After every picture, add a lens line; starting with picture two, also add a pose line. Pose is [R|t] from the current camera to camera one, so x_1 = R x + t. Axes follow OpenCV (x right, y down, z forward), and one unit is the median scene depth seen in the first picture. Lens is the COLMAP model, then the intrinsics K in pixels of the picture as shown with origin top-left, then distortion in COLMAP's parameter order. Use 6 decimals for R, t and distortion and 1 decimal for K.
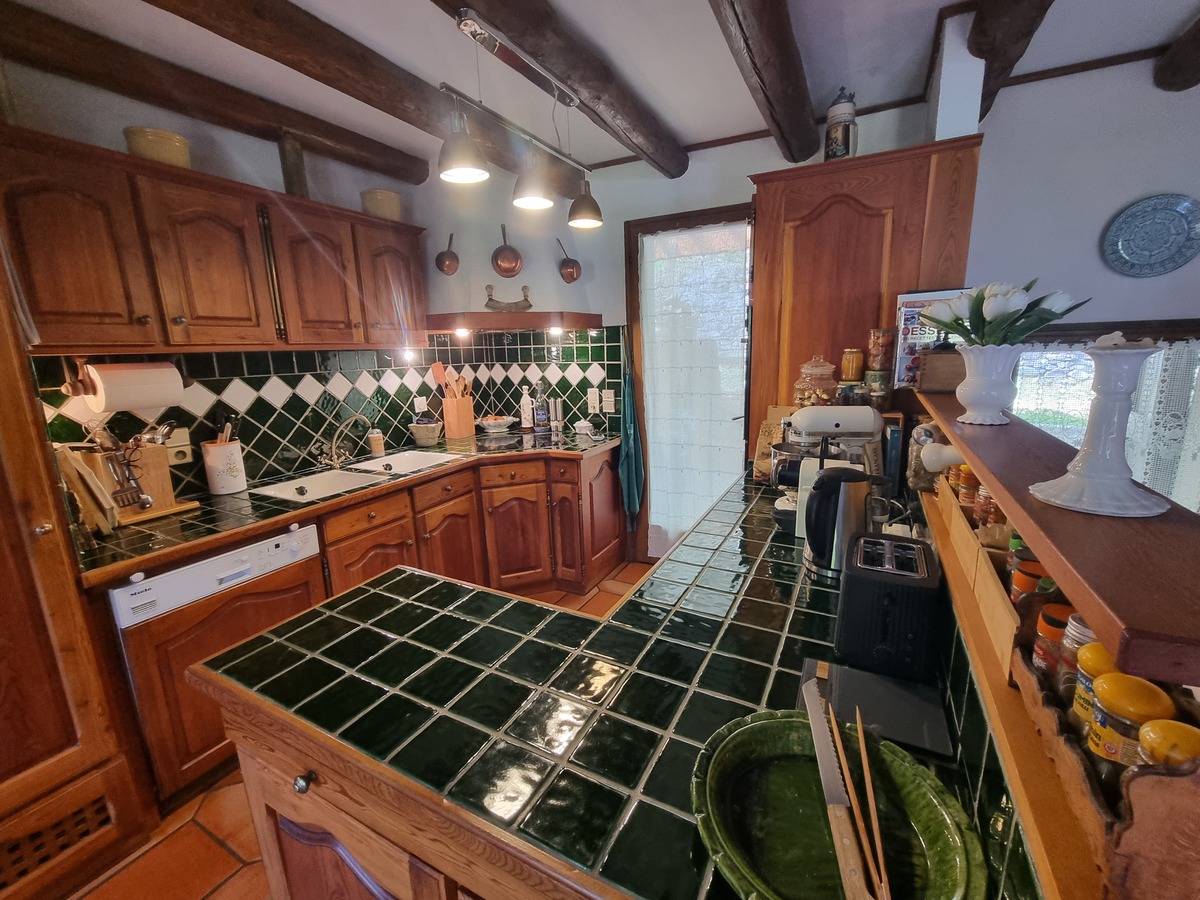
lens RADIAL K [[500.0, 0, 601.6], [0, 500.0, 452.5], [0, 0, 1]] dist [-0.000843, 0.000013]
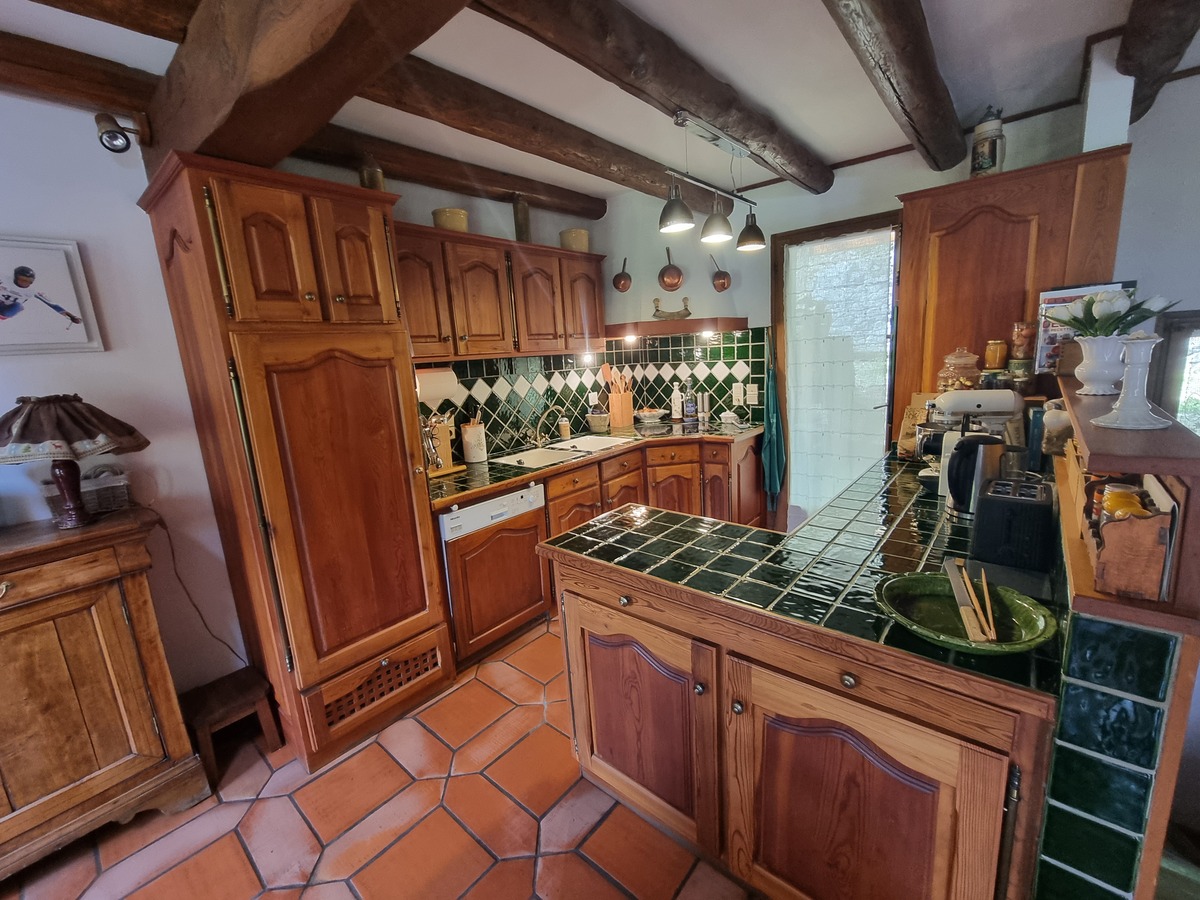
lens RADIAL K [[500.0, 0, 601.6], [0, 500.0, 452.5], [0, 0, 1]] dist [-0.000843, 0.000013]
pose [[0.975852, 0.011726, -0.218118, -0.111952], [-0.011999, 0.999928, 0.000073, 0.052586], [0.218103, 0.002546, 0.975922, -0.277886]]
